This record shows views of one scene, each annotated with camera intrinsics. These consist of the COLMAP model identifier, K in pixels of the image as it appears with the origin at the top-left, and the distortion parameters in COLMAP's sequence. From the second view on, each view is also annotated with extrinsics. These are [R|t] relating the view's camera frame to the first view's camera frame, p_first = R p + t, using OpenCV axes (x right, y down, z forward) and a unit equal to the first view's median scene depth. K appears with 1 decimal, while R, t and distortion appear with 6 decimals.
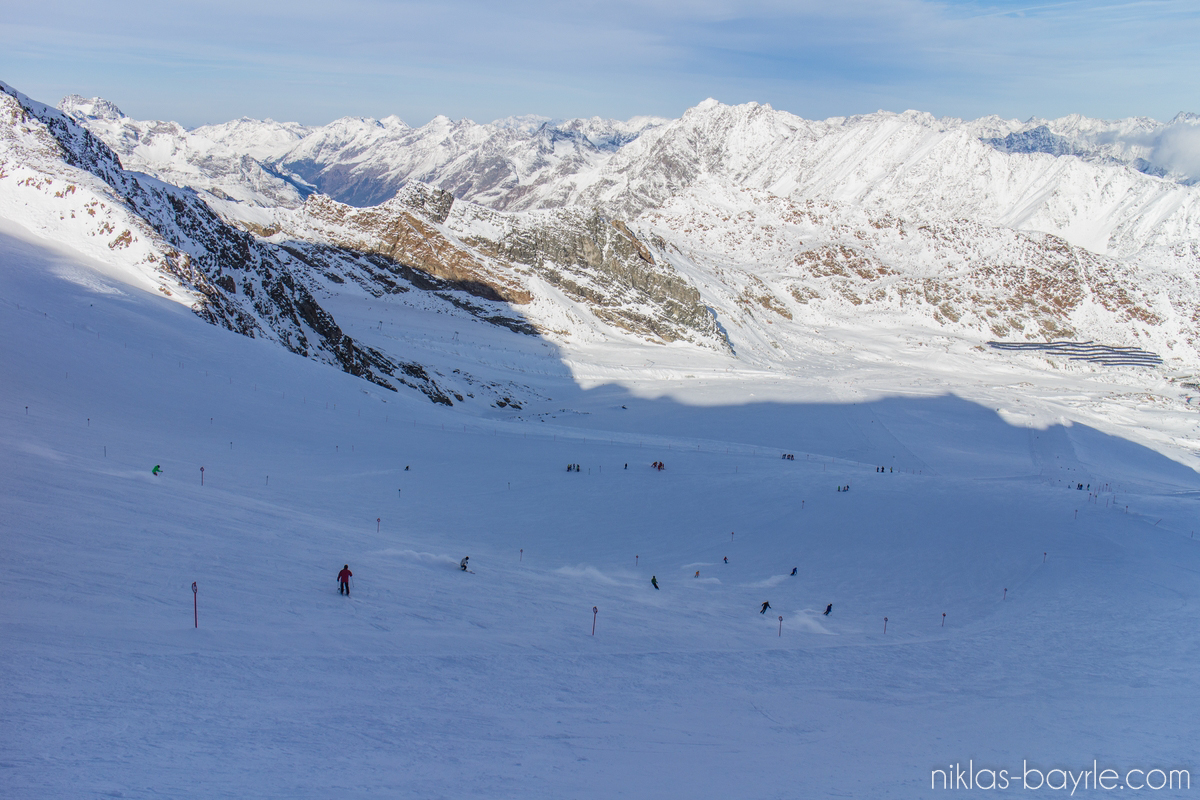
lens RADIAL K [[976.9, 0, 602.9], [0, 976.9, 397.6], [0, 0, 1]] dist [0.011902, 0.013691]
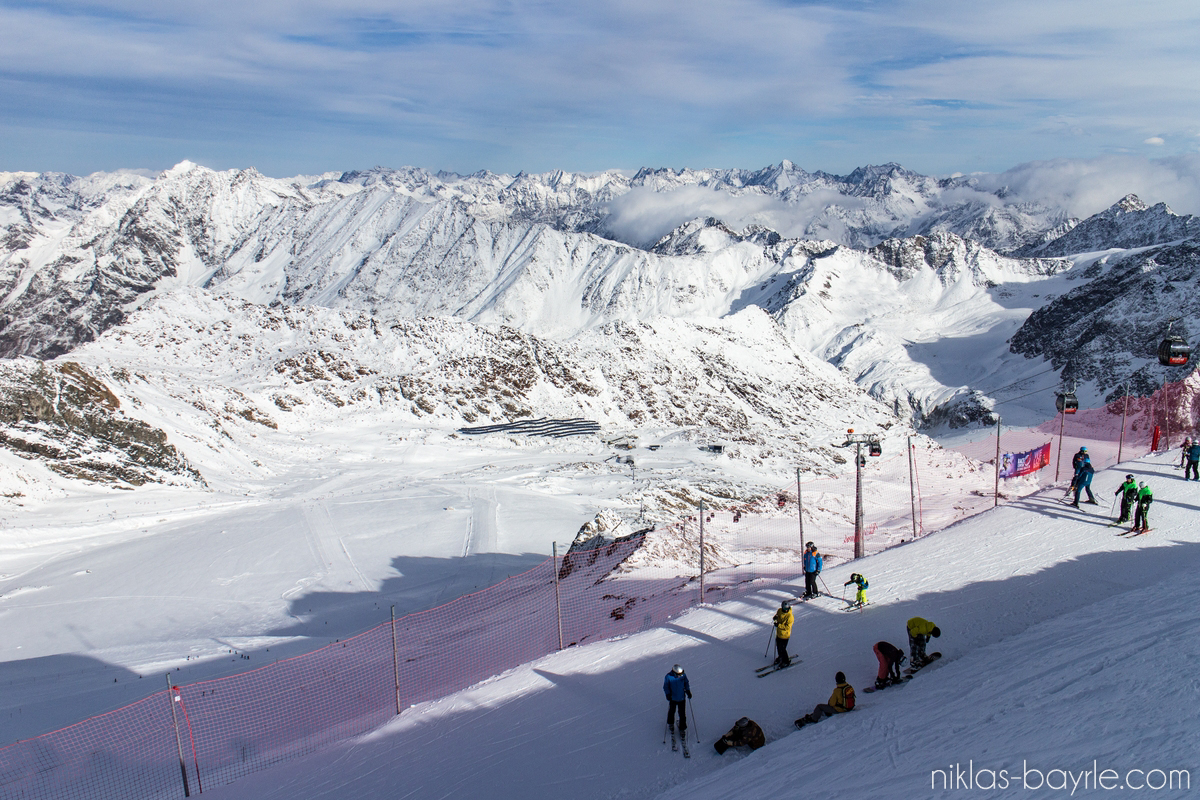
lens RADIAL K [[1013.8, 0, 603.4], [0, 1013.8, 406.3], [0, 0, 1]] dist [0.013313, 0.005903]
pose [[0.885811, -0.105489, 0.451898, 0.015984], [0.131360, 0.990989, -0.026160, -0.027928], [-0.445066, 0.082534, 0.891686, -0.098482]]
